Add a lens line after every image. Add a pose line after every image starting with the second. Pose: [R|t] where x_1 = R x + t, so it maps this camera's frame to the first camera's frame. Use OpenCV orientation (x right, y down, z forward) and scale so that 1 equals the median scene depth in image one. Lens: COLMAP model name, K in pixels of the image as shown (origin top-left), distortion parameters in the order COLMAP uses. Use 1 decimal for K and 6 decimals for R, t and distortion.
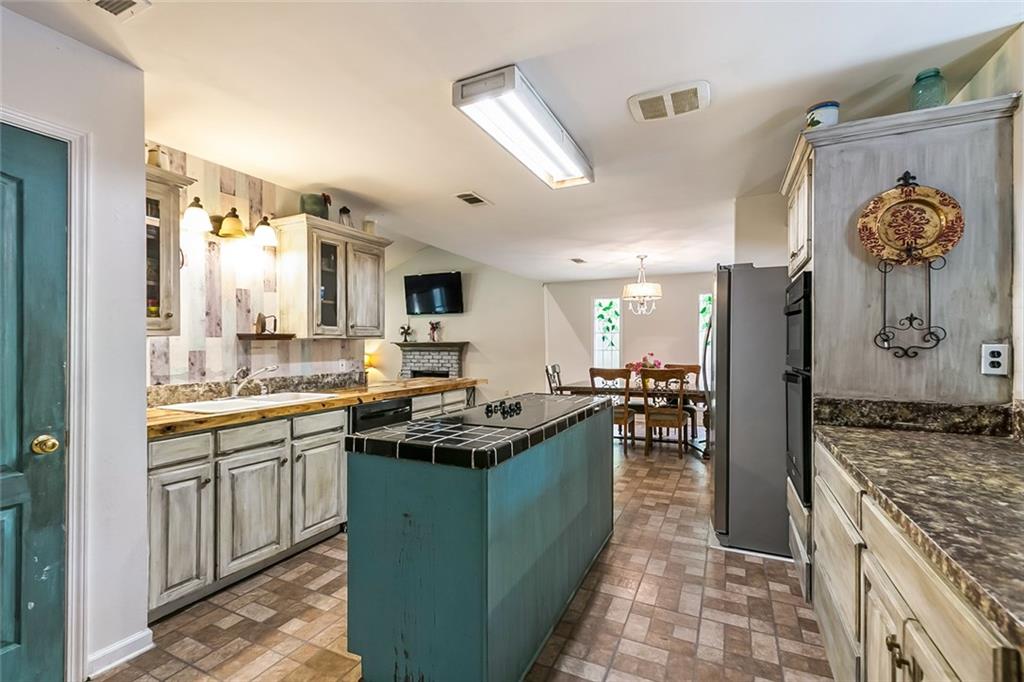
lens RADIAL K [[457.6, 0, 512.0], [0, 457.6, 341.0], [0, 0, 1]] dist [-0.001576, -0.000111]
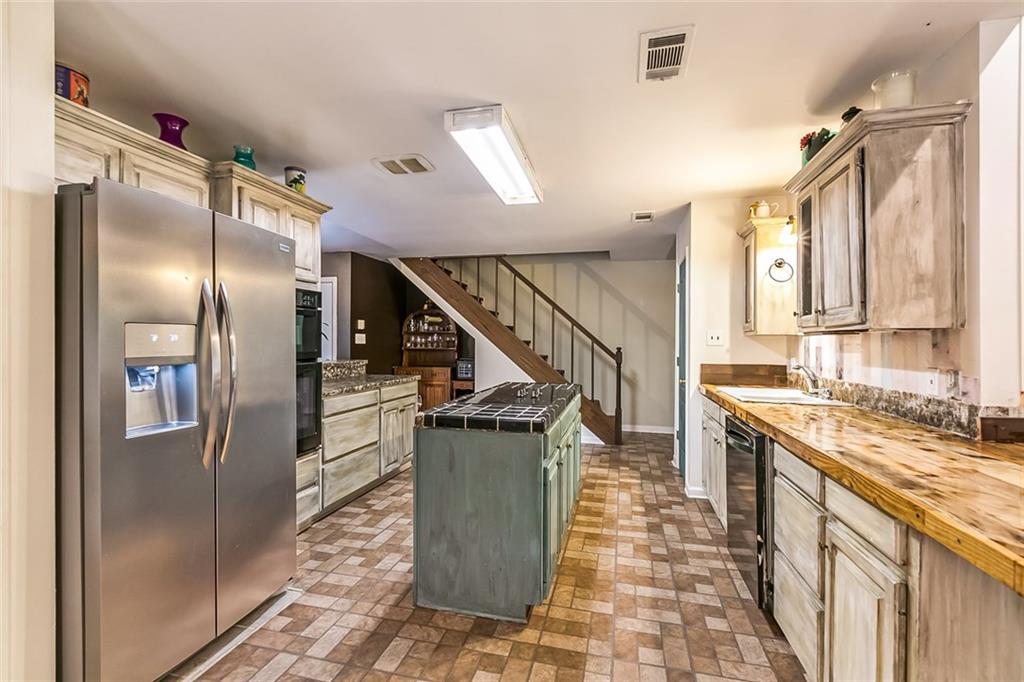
lens RADIAL K [[457.6, 0, 512.0], [0, 457.6, 341.0], [0, 0, 1]] dist [-0.001576, -0.000111]
pose [[-0.979213, -0.003287, -0.202808, 0.189619], [-0.000365, 0.999896, -0.014445, 0.017367], [0.202834, -0.014070, -0.979112, 1.514492]]
